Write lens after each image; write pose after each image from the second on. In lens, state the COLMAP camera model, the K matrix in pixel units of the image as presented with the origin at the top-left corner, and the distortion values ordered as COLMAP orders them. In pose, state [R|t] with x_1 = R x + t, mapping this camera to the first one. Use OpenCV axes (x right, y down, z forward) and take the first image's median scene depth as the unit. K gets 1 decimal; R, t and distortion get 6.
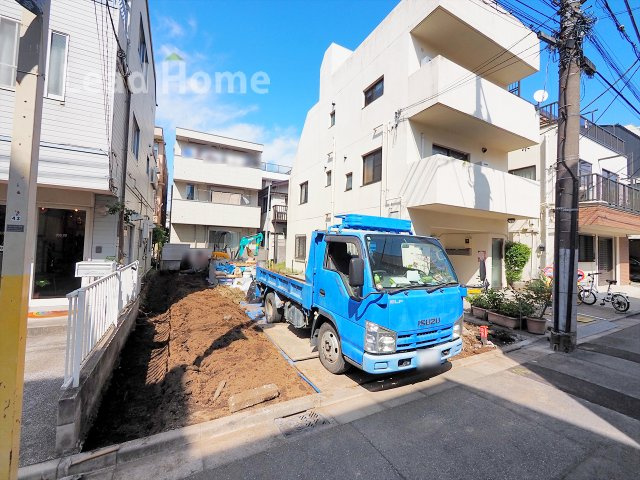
lens RADIAL K [[270.5, 0, 320.2], [0, 270.5, 236.5], [0, 0, 1]] dist [-0.003491, -0.000795]
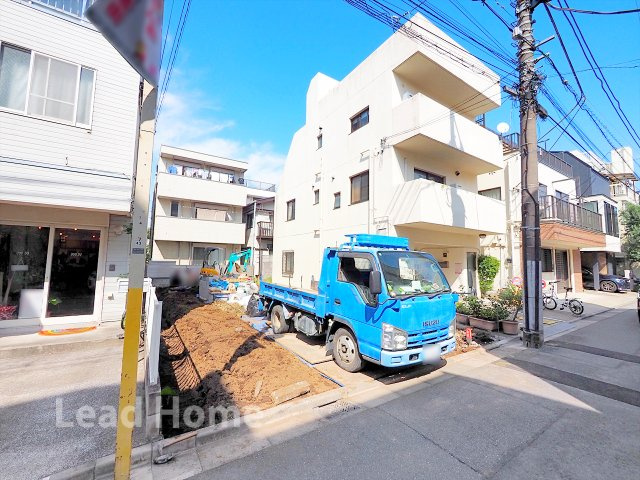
lens RADIAL K [[270.5, 0, 318.7], [0, 270.5, 239.1], [0, 0, 1]] dist [-0.003491, -0.000795]
pose [[0.996500, -0.006914, 0.083306, -0.123659], [0.010685, 0.998934, -0.044899, -0.006336], [-0.082907, 0.045632, 0.995512, -0.112977]]
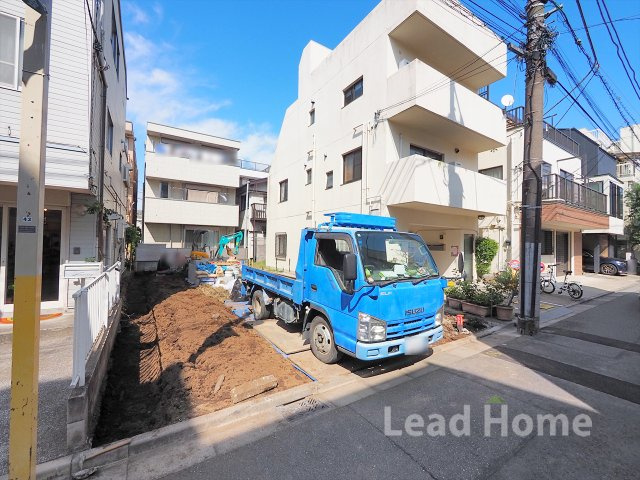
lens RADIAL K [[270.5, 0, 319.0], [0, 270.5, 240.0], [0, 0, 1]] dist [-0.003491, -0.000795]
pose [[0.996578, -0.013689, 0.081511, -0.041288], [0.012007, 0.999705, 0.021098, 0.000759], [-0.081776, -0.020047, 0.996449, -0.029709]]
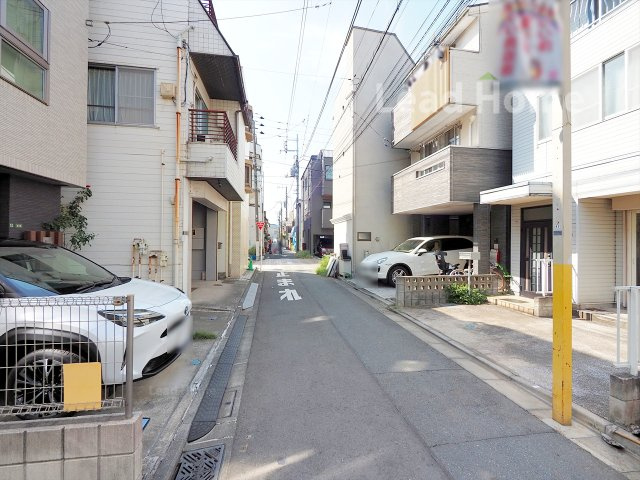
lens RADIAL K [[270.5, 0, 314.6], [0, 270.5, 237.2], [0, 0, 1]] dist [-0.003491, -0.000795]
pose [[-0.324610, -0.041302, -0.944946, 0.241030], [0.012922, 0.998759, -0.048093, 0.015543], [0.945760, -0.027822, -0.323674, 0.061065]]
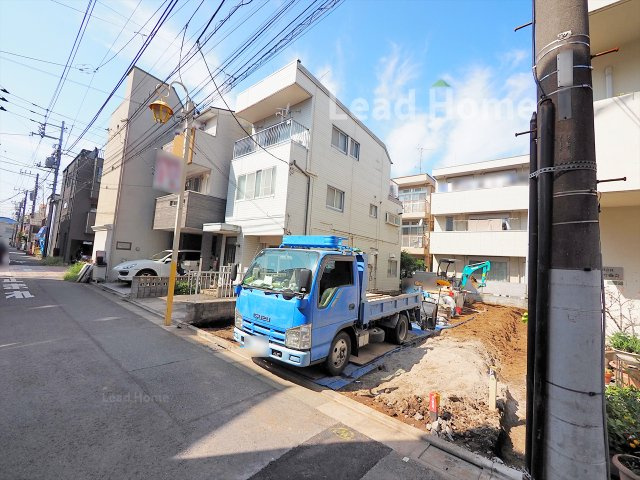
lens RADIAL K [[270.5, 0, 318.2], [0, 270.5, 238.3], [0, 0, 1]] dist [-0.003491, -0.000795]
pose [[0.378929, -0.083570, -0.921645, 1.052691], [-0.026913, 0.994498, -0.101241, 0.045365], [0.925034, 0.063167, 0.374595, 0.470945]]
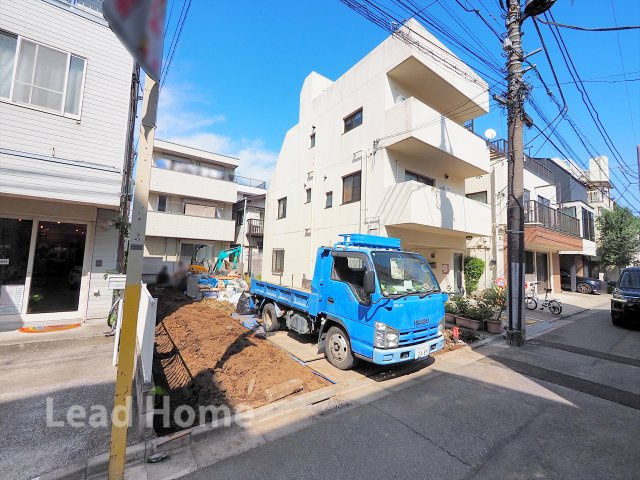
lens RADIAL K [[270.5, 0, 320.6], [0, 270.5, 237.8], [0, 0, 1]] dist [-0.003491, -0.000795]
pose [[0.991378, 0.012948, 0.130388, -0.142063], [-0.007198, 0.998985, -0.044471, -0.007617], [-0.130831, 0.043149, 0.990465, -0.119285]]
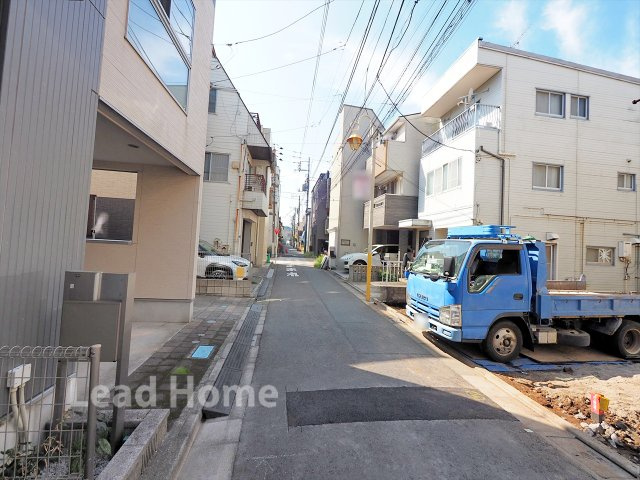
lens RADIAL K [[270.5, 0, 322.7], [0, 270.5, 234.0], [0, 0, 1]] dist [-0.003491, -0.000795]
pose [[-0.340125, -0.080022, -0.936969, 1.277370], [-0.031361, 0.996784, -0.073746, 0.059252], [0.939857, 0.004301, -0.341540, 0.621038]]
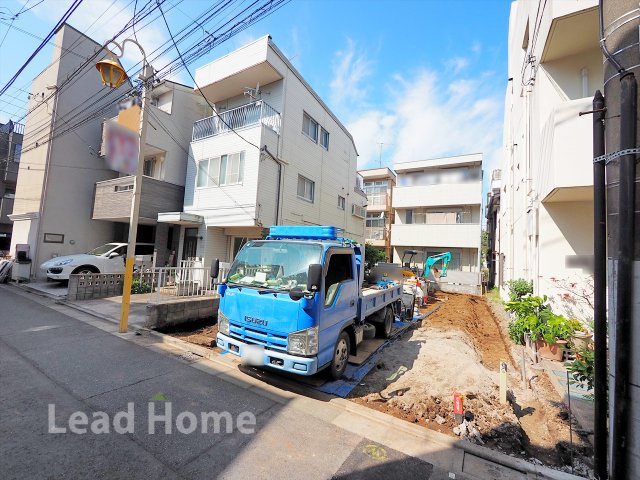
lens RADIAL K [[270.5, 0, 317.7], [0, 270.5, 236.6], [0, 0, 1]] dist [-0.003491, -0.000795]
pose [[0.524430, -0.063717, -0.849066, 0.914881], [-0.012892, 0.996488, -0.082743, 0.043879], [0.851356, 0.054339, 0.521766, 0.396856]]
